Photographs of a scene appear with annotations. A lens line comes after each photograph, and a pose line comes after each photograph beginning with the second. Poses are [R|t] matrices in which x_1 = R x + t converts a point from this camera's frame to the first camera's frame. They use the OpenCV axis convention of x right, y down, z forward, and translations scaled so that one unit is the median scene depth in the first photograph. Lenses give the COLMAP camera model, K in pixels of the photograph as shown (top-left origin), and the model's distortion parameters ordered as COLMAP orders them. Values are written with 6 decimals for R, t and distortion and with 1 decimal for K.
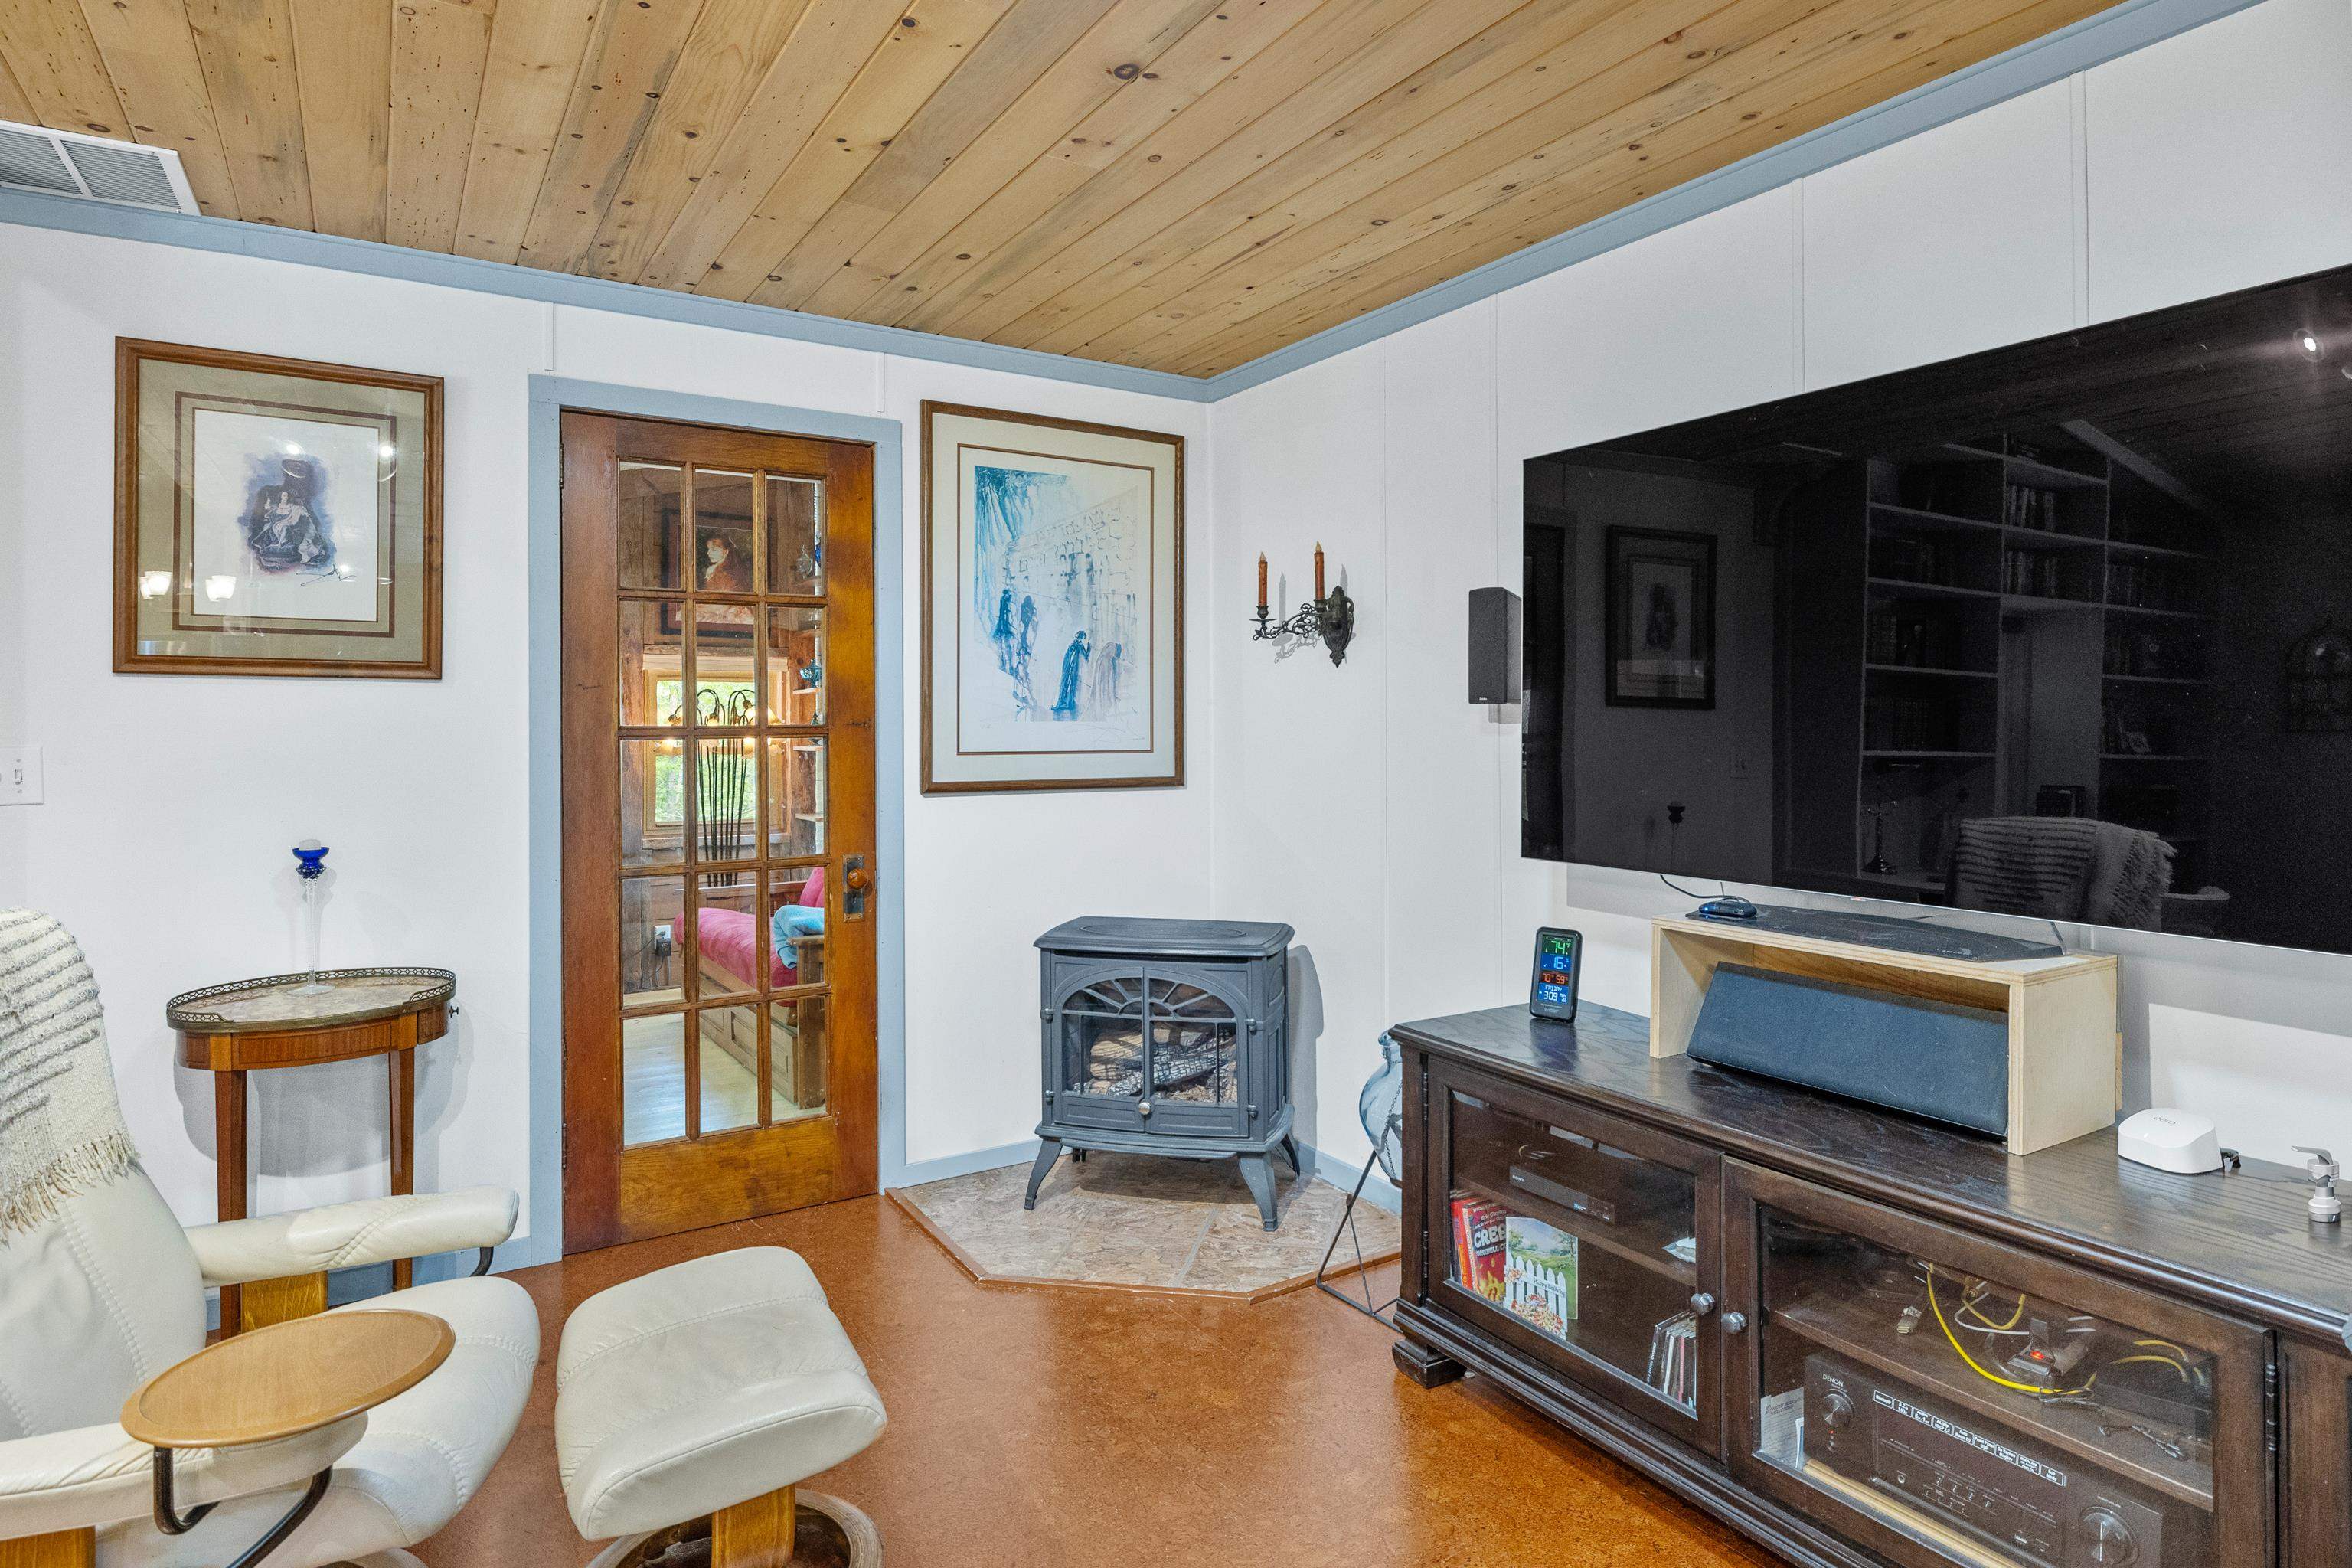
lens RADIAL K [[1314.4, 0, 1181.7], [0, 1314.4, 727.6], [0, 0, 1]] dist [-0.000076, -0.000041]
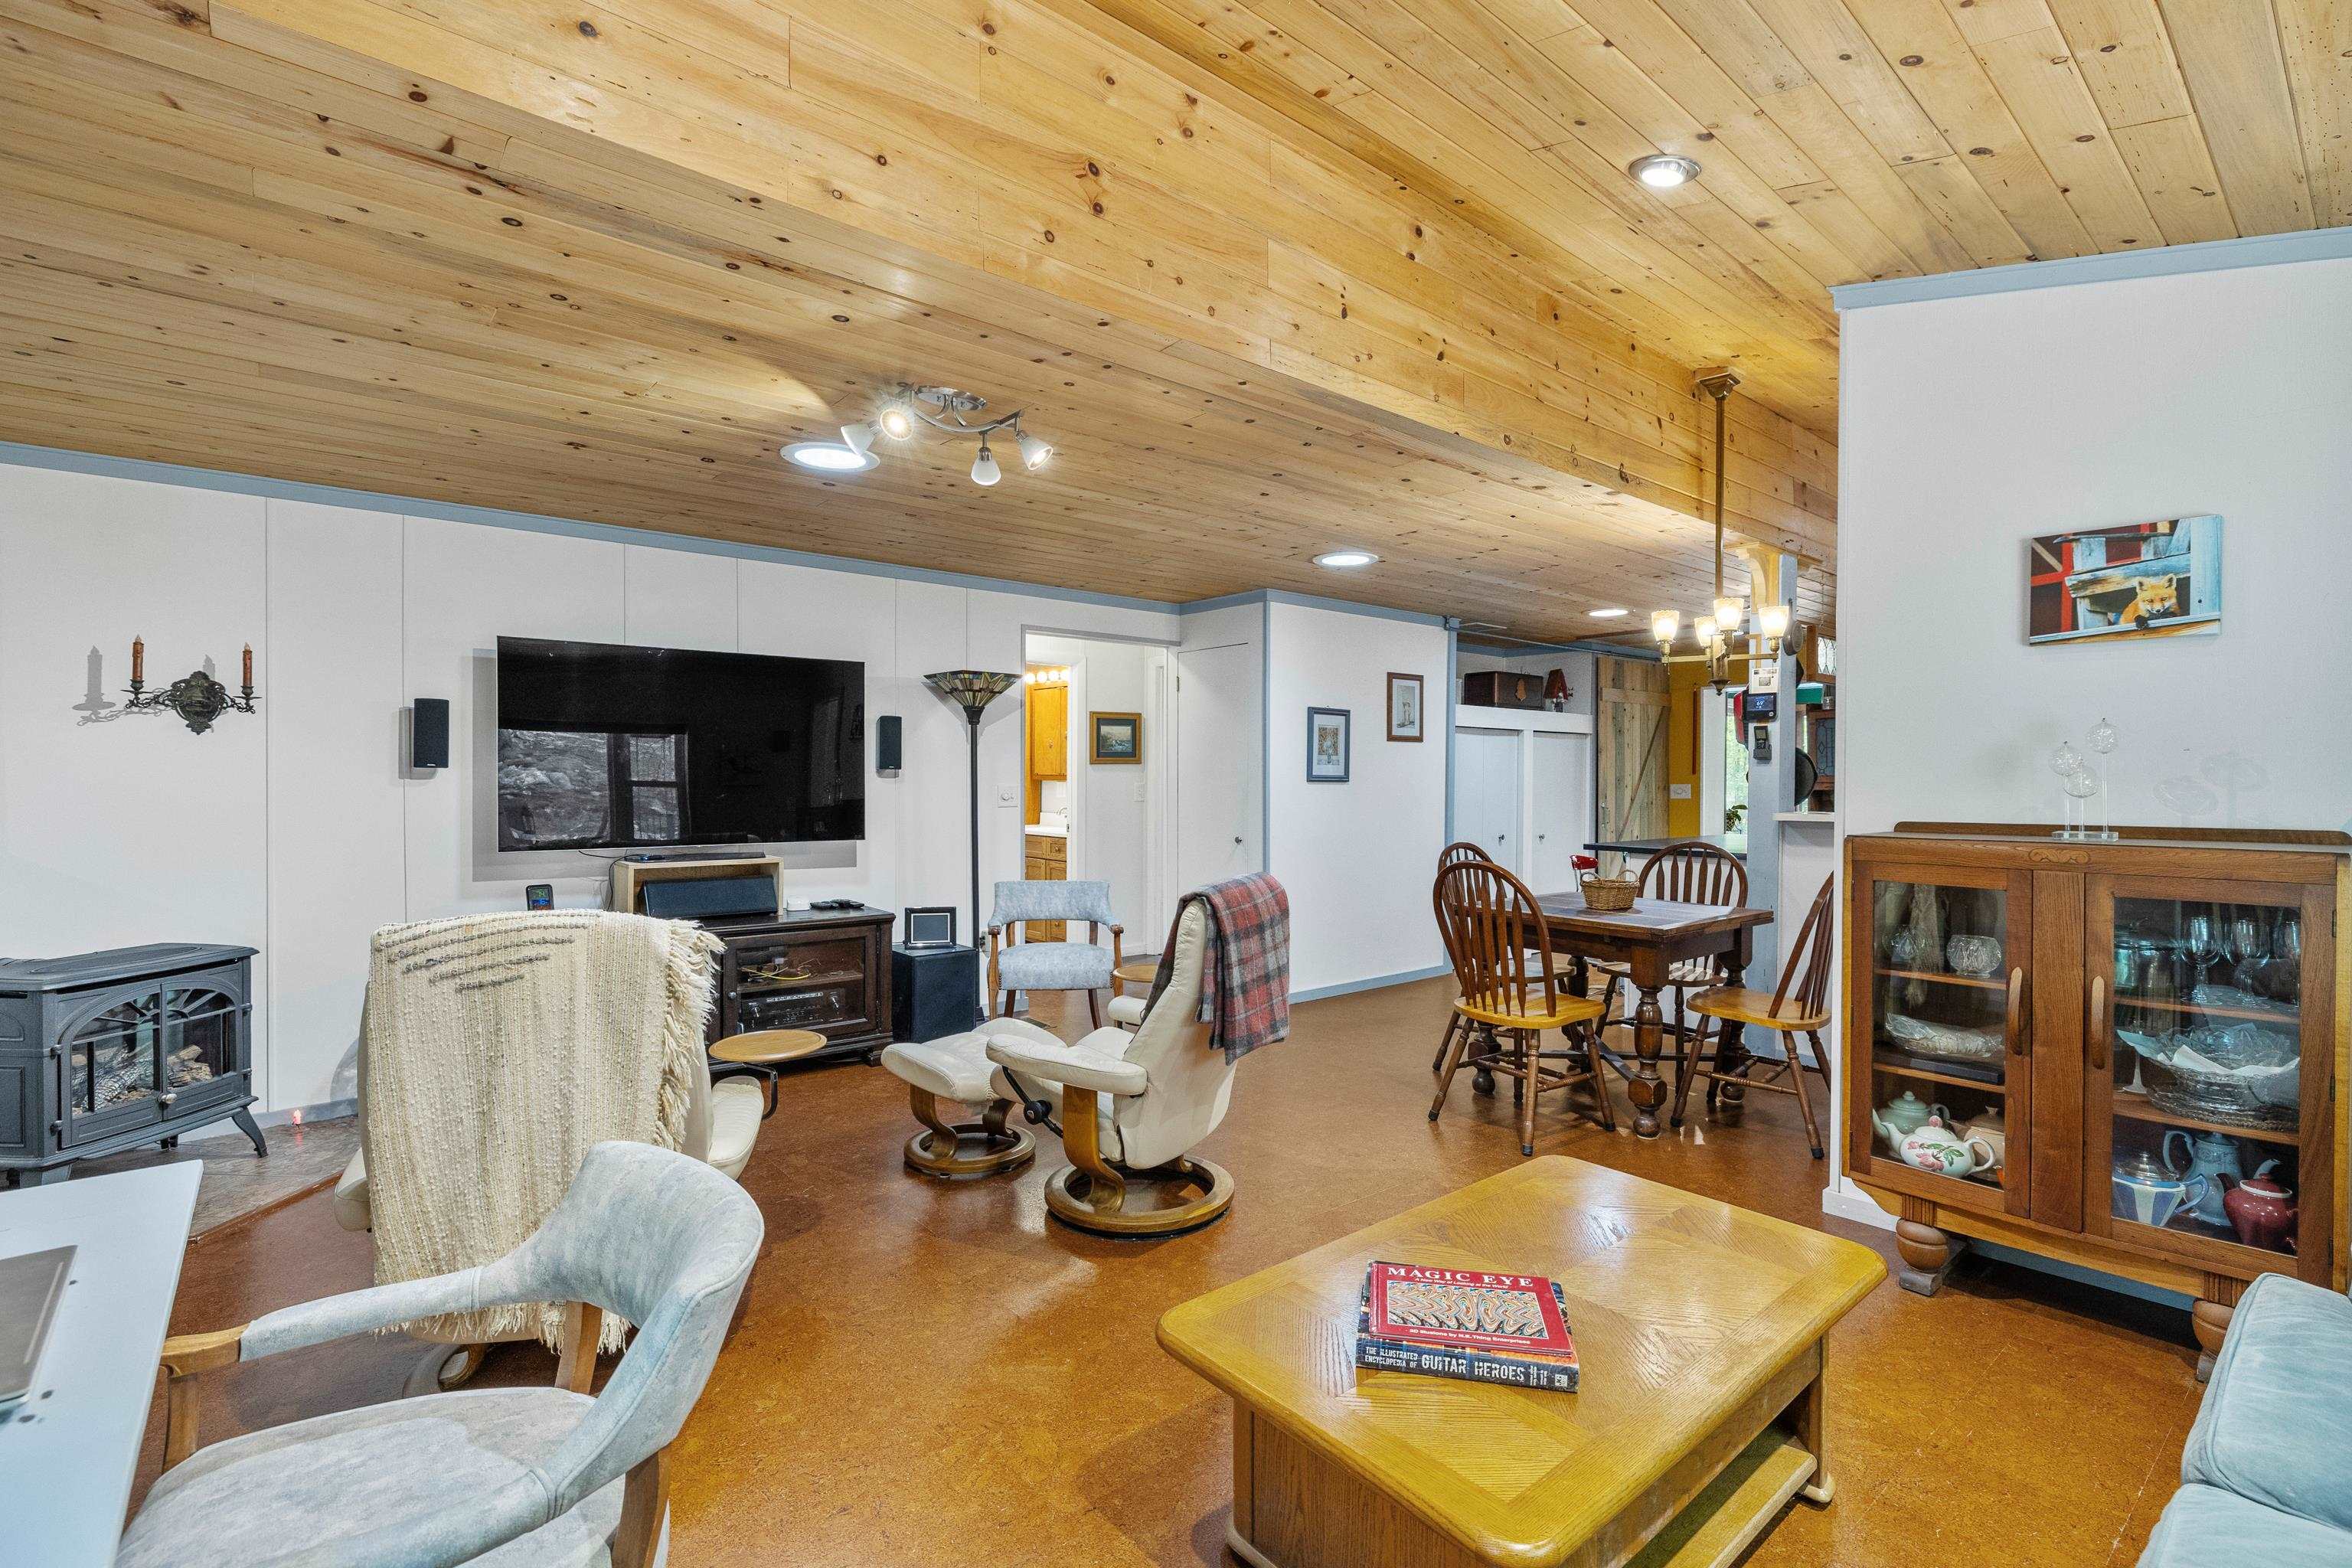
lens RADIAL K [[1077.6, 0, 1176.0], [0, 1077.6, 784.0], [0, 0, 1]] dist [-0.000094, -0.000020]
pose [[-0.149393, -0.007051, 0.988753, -1.308623], [-0.002106, 0.999975, 0.006813, -0.008735], [-0.988776, -0.001065, -0.149404, 0.270385]]
